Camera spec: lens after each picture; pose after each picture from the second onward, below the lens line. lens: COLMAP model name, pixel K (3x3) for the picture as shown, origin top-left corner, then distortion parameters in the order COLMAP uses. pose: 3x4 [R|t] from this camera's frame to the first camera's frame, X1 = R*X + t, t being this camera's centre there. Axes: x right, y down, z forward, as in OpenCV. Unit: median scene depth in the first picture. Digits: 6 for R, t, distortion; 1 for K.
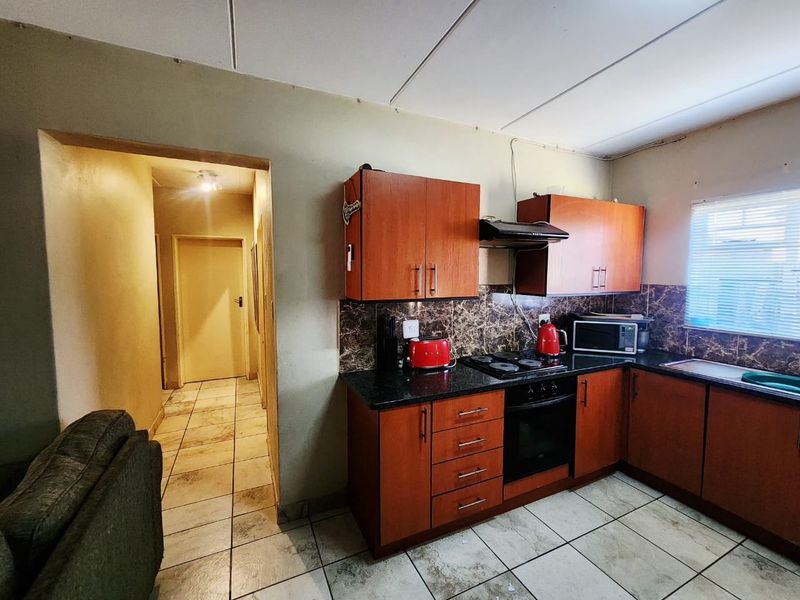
lens RADIAL K [[340.9, 0, 398.2], [0, 340.9, 299.6], [0, 0, 1]] dist [0.007974, -0.001955]
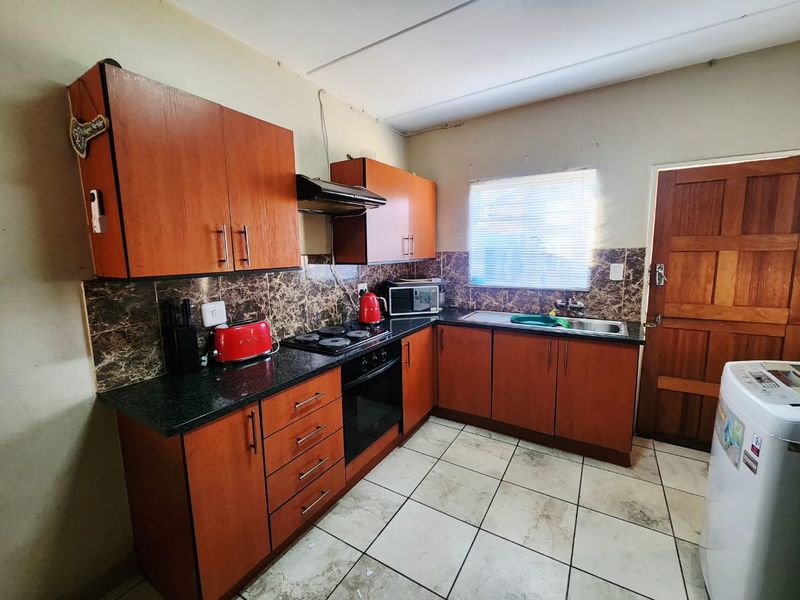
lens RADIAL K [[340.9, 0, 403.5], [0, 340.9, 298.7], [0, 0, 1]] dist [0.007974, -0.001955]
pose [[0.833013, -0.092924, 0.545393, -0.025574], [0.057147, 0.994973, 0.082238, 0.015336], [-0.550293, -0.037338, 0.834136, 0.136359]]
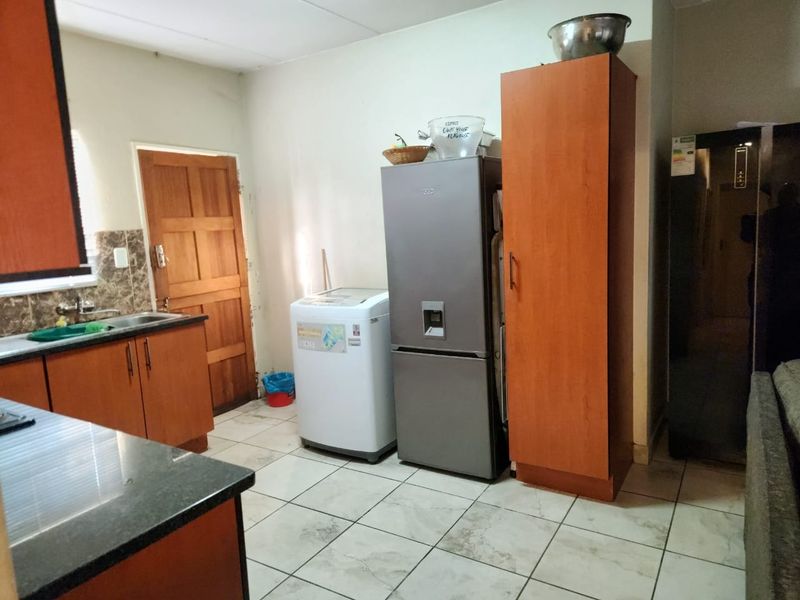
lens RADIAL K [[527.4, 0, 417.1], [0, 527.4, 296.8], [0, 0, 1]] dist [0.031469, -0.023881]
pose [[-0.544471, -0.095332, 0.833345, -0.543448], [0.110049, 0.976813, 0.183645, -0.016500], [-0.831529, 0.191698, -0.521355, 0.815429]]
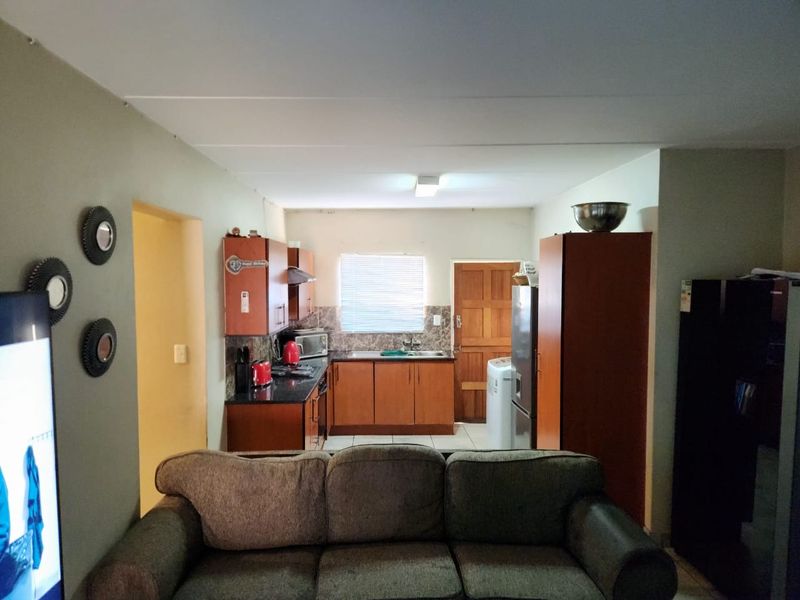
lens RADIAL K [[527.4, 0, 397.3], [0, 527.4, 302.9], [0, 0, 1]] dist [0.031469, -0.023881]
pose [[0.404833, -0.045759, 0.913245, -1.494862], [0.066673, 0.997566, 0.020429, -0.105913], [-0.911957, 0.052619, 0.406898, -0.269742]]
